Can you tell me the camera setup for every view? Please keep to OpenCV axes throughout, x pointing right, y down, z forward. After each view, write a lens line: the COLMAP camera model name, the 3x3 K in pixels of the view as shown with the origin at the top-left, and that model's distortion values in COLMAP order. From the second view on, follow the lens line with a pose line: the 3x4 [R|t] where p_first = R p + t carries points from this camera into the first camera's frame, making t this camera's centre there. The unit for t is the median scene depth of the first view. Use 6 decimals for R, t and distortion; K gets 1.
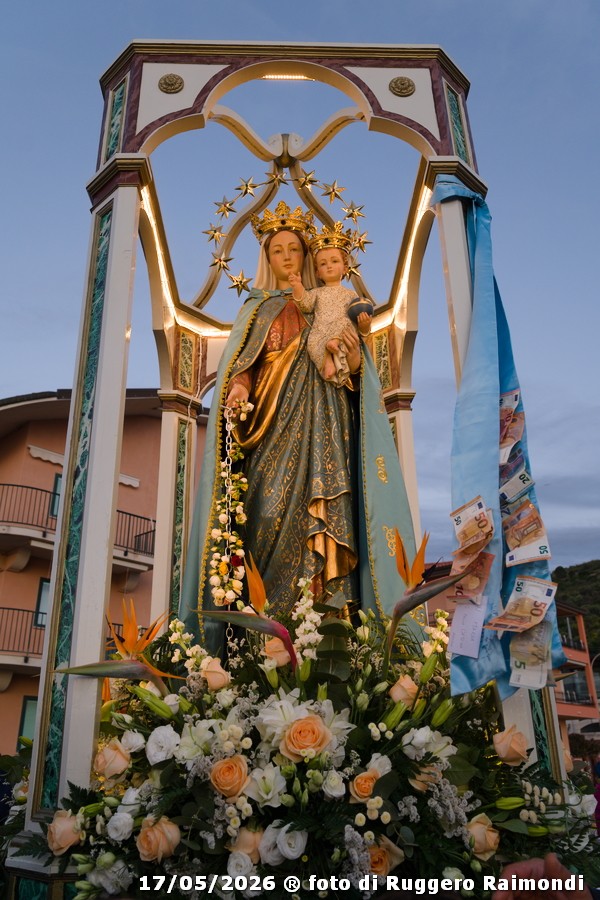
lens RADIAL K [[722.3, 0, 299.3], [0, 722.3, 451.6], [0, 0, 1]] dist [-0.030134, 0.018184]
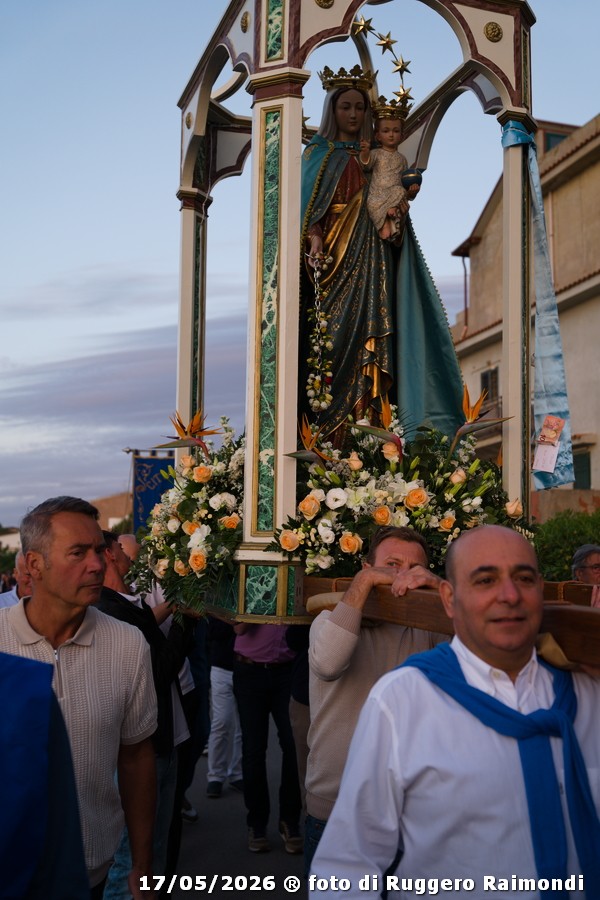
lens RADIAL K [[1069.2, 0, 300.6], [0, 1069.2, 449.6], [0, 0, 1]] dist [-0.025883, 0.000000]
pose [[0.956864, 0.066039, 0.282930, -0.729887], [-0.151376, 0.944520, 0.291492, -0.330475], [-0.247983, -0.321748, 0.913774, -0.964784]]
